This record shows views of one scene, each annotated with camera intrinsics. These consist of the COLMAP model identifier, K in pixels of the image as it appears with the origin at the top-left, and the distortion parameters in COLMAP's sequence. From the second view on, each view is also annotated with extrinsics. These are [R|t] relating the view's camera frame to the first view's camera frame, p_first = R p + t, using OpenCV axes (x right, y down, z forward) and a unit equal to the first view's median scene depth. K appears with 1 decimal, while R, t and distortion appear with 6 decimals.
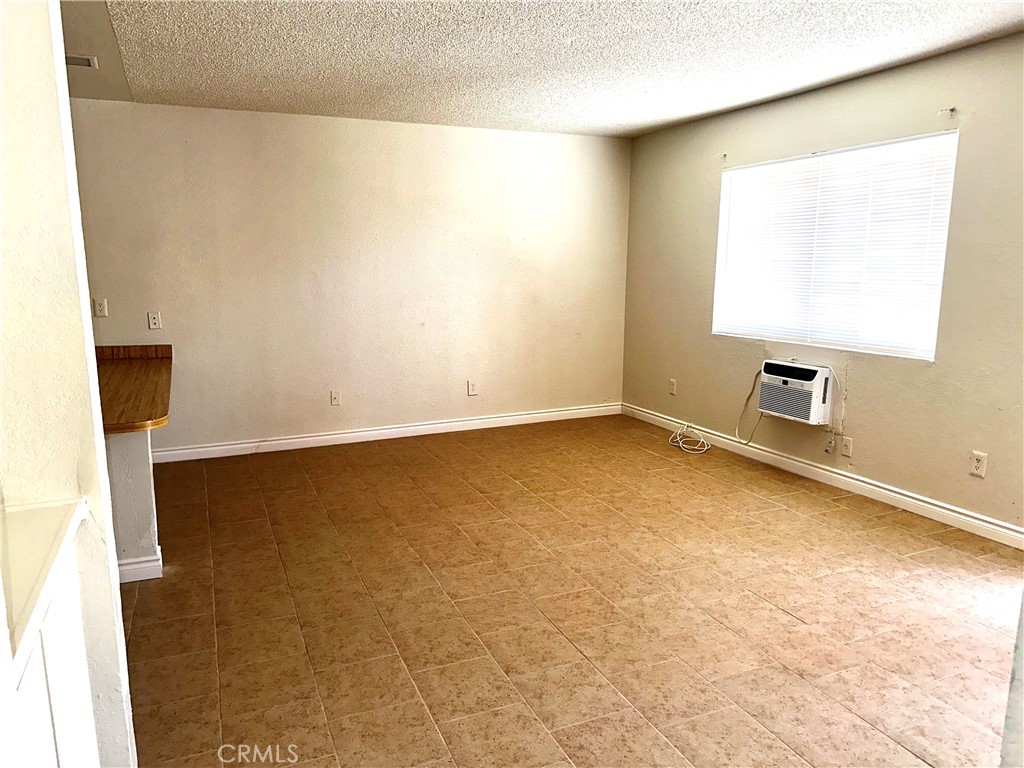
lens RADIAL K [[720.0, 0, 519.0], [0, 720.0, 379.7], [0, 0, 1]] dist [0.077638, -0.095710]
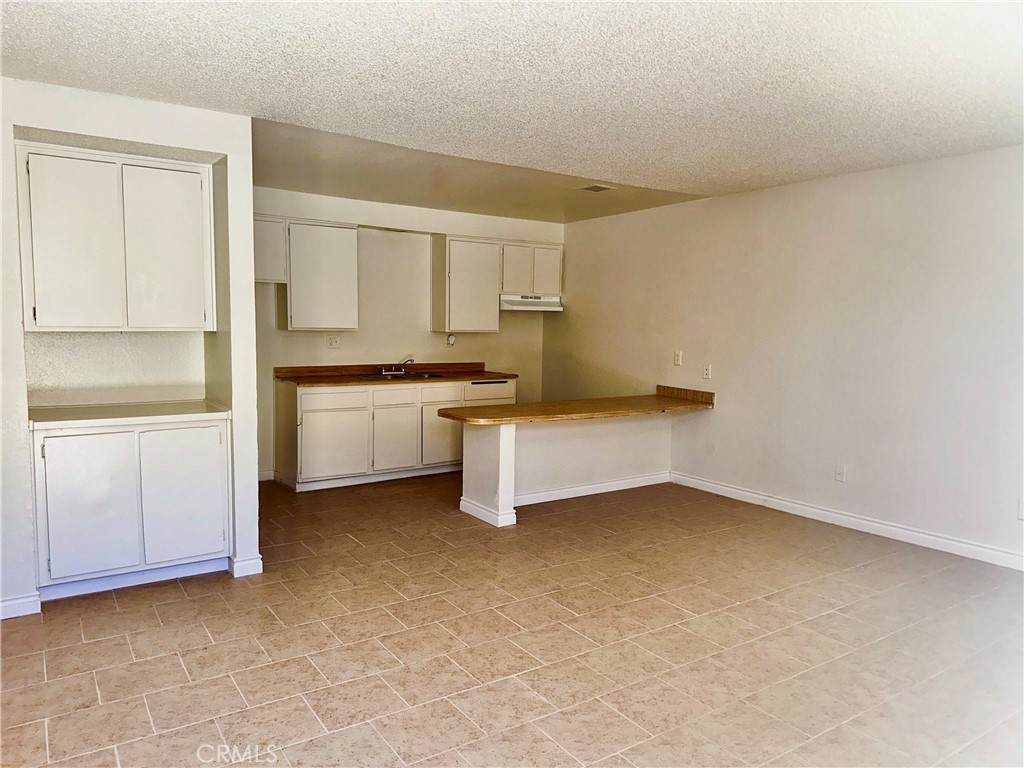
lens RADIAL K [[720.0, 0, 511.7], [0, 720.0, 384.8], [0, 0, 1]] dist [0.077638, -0.095710]
pose [[0.181238, 0.093072, -0.979025, 0.949924], [-0.174124, 0.982820, 0.061199, -0.117045], [0.967902, 0.159381, 0.194330, 0.686975]]
